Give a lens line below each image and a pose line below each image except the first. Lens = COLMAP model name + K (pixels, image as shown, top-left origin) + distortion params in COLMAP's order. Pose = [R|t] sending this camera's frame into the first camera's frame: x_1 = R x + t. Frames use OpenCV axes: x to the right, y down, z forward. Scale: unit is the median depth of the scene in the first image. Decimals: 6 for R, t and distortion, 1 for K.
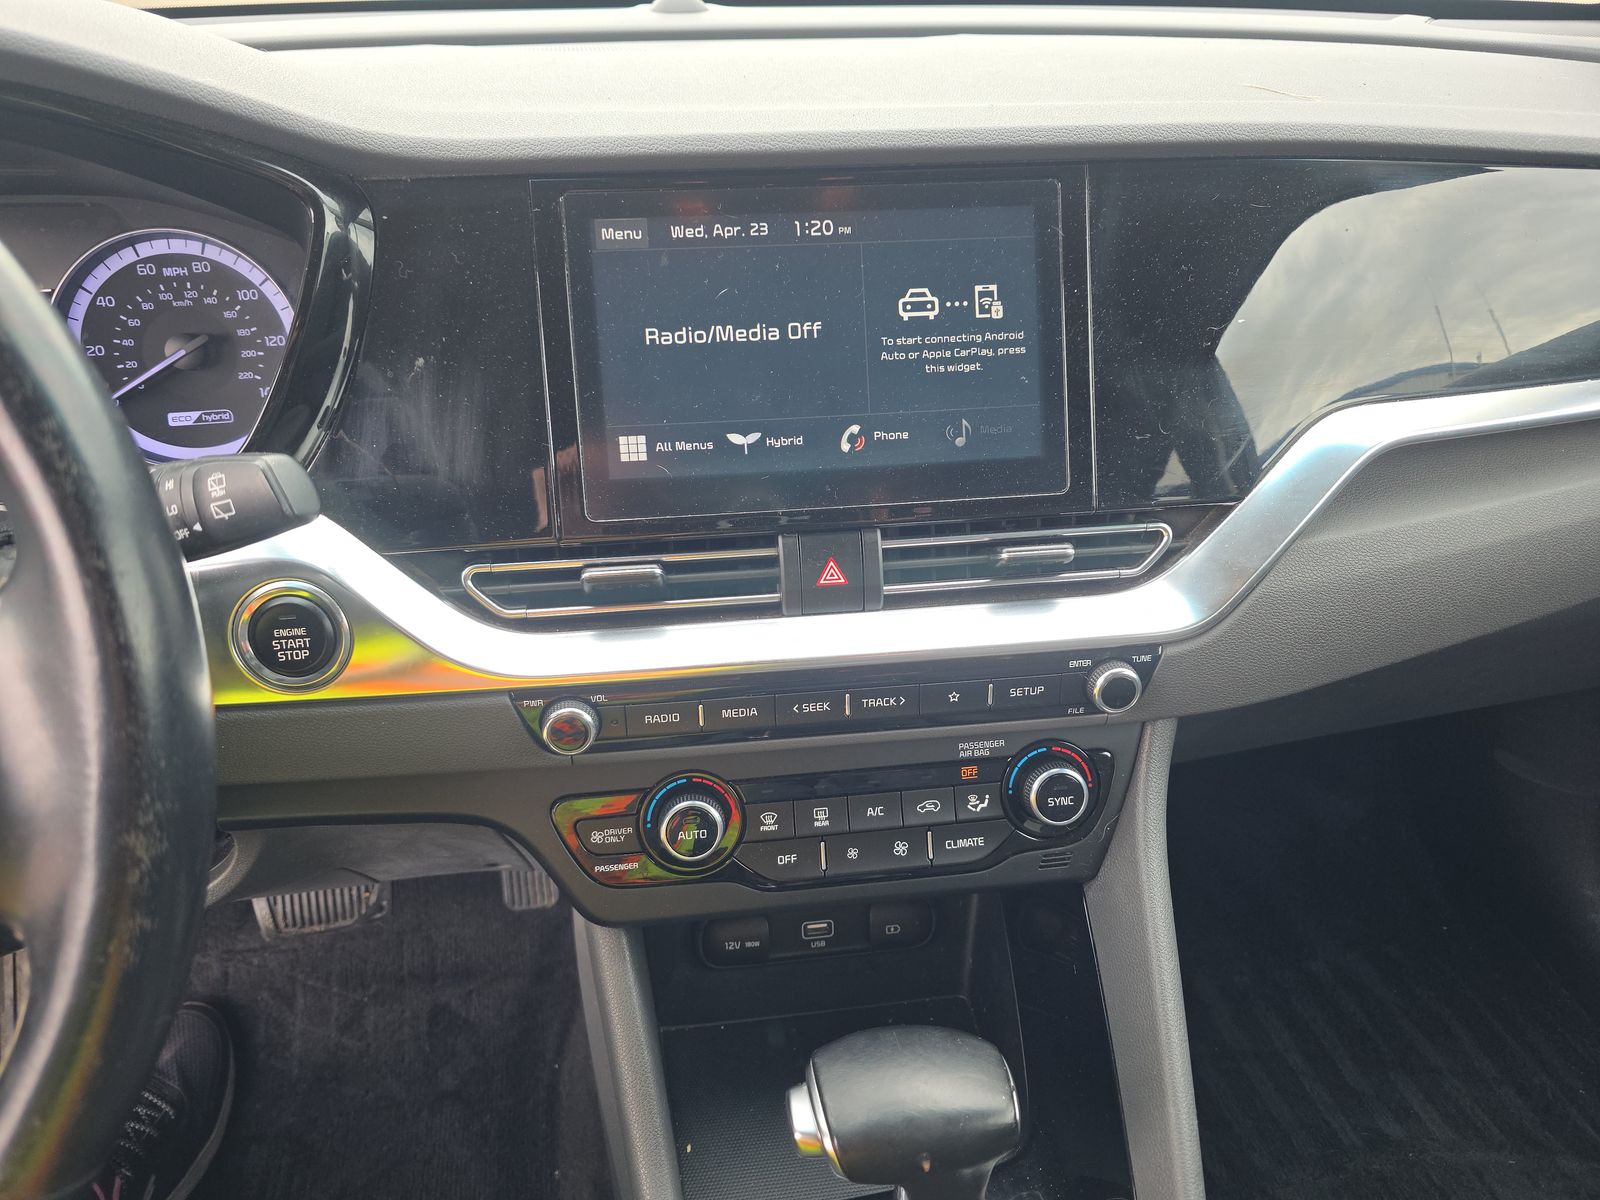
lens RADIAL K [[1134.9, 0, 805.4], [0, 1134.9, 599.9], [0, 0, 1]] dist [0.029348, -0.020245]
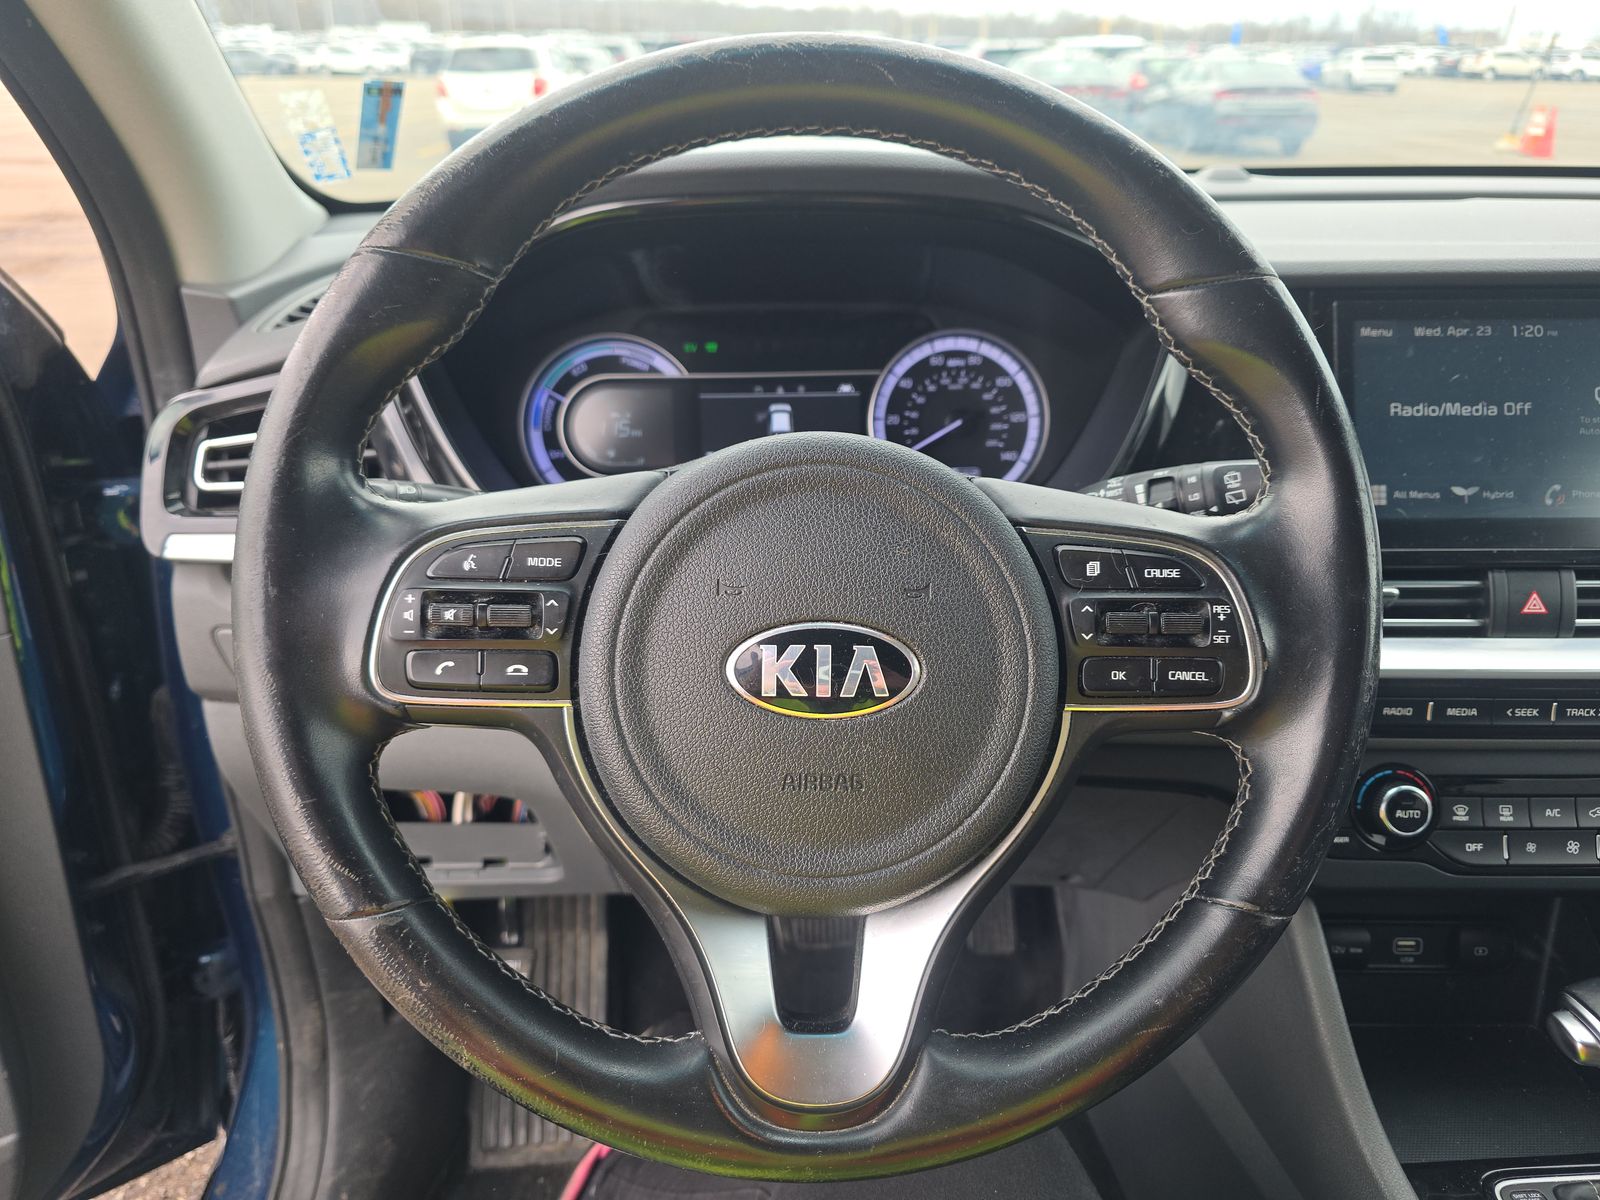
lens RADIAL K [[1134.9, 0, 798.1], [0, 1134.9, 607.1], [0, 0, 1]] dist [0.029348, -0.020245]
pose [[0.990955, 0.048890, -0.124975, -0.558443], [-0.065410, 0.989128, -0.131709, 0.178320], [0.117177, 0.138692, 0.983379, -0.275633]]
